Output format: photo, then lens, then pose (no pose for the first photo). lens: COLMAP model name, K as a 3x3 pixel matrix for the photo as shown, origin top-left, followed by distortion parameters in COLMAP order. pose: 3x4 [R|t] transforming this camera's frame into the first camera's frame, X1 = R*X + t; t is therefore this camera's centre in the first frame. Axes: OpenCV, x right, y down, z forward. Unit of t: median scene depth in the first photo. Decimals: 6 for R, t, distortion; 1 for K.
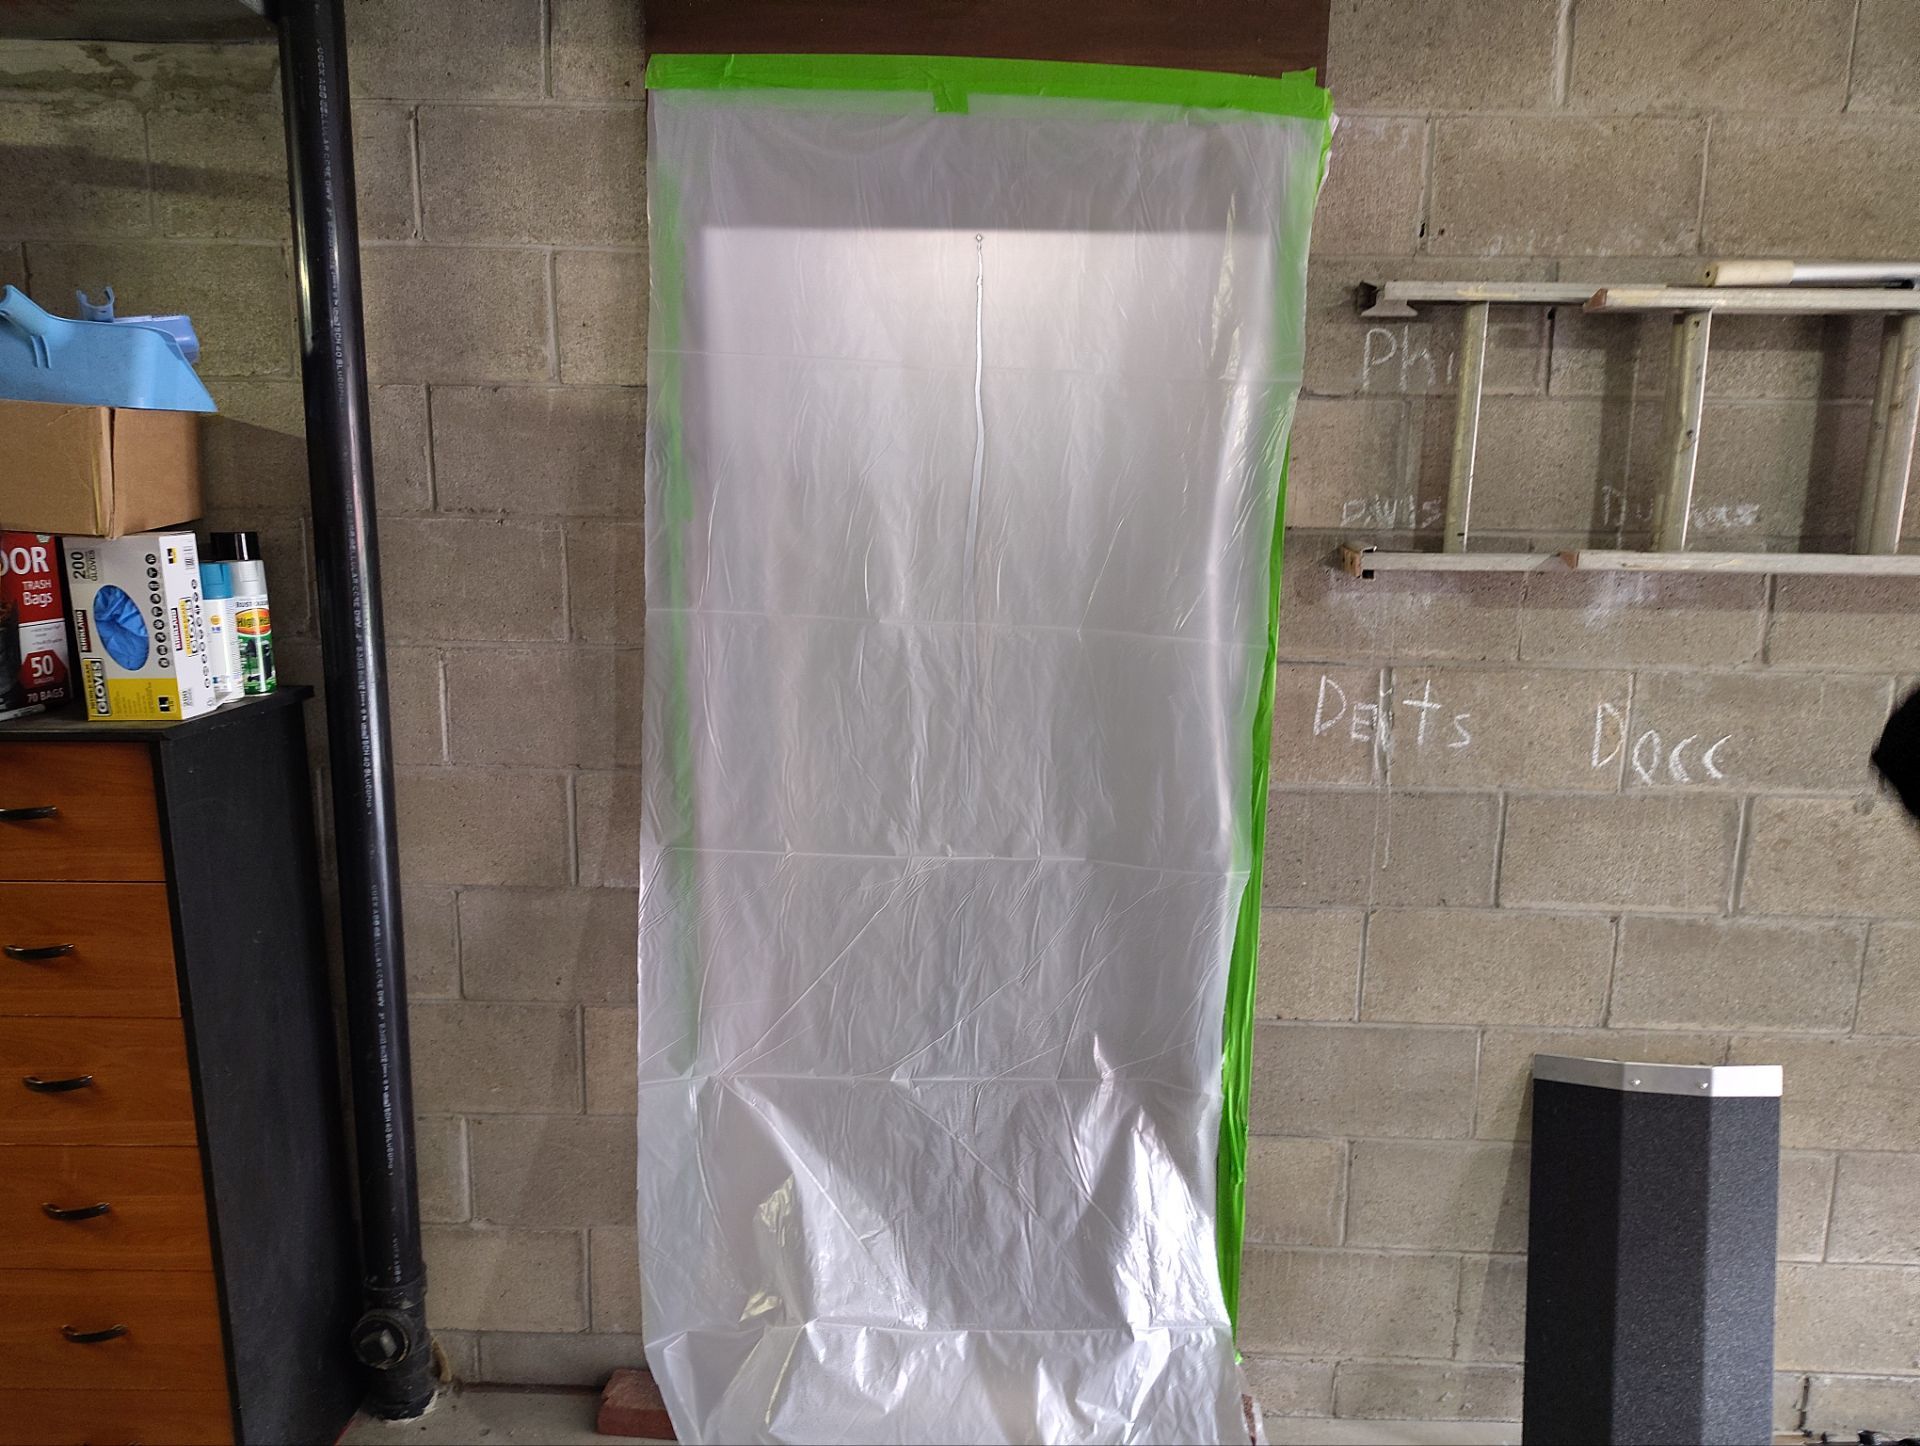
lens RADIAL K [[1341.8, 0, 959.2], [0, 1341.8, 828.2], [0, 0, 1]] dist [0.072234, -0.119568]
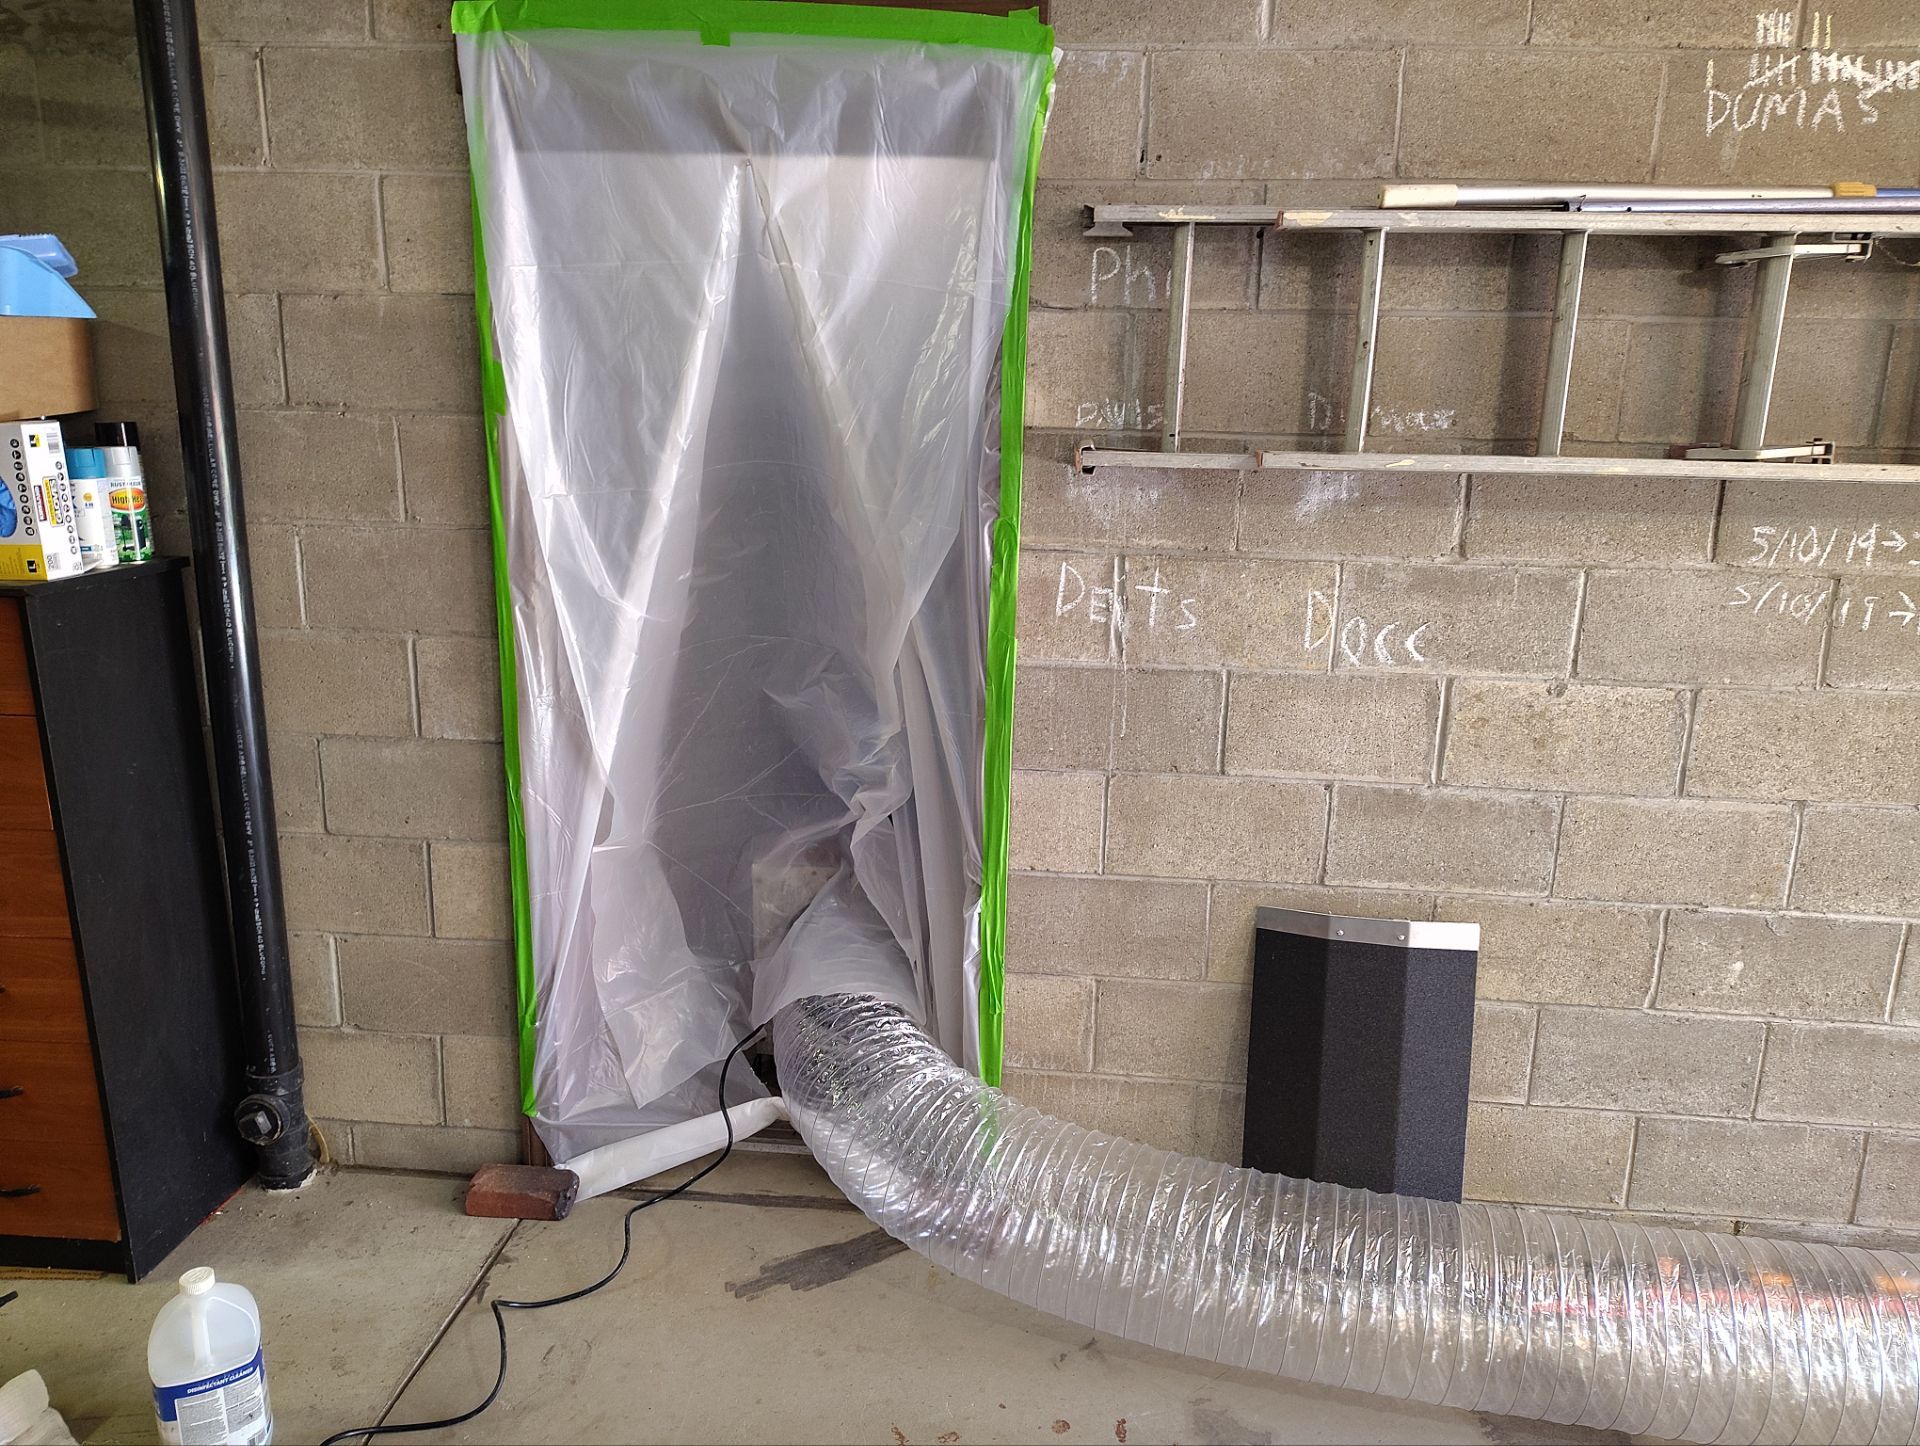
lens RADIAL K [[1328.0, 0, 960.9], [0, 1328.0, 798.5], [0, 0, 1]] dist [0.043997, -0.064738]
pose [[0.998199, 0.024998, -0.054535, 0.253577], [-0.022366, 0.998580, 0.048347, 0.031732], [0.055666, -0.047040, 0.997341, -0.116077]]
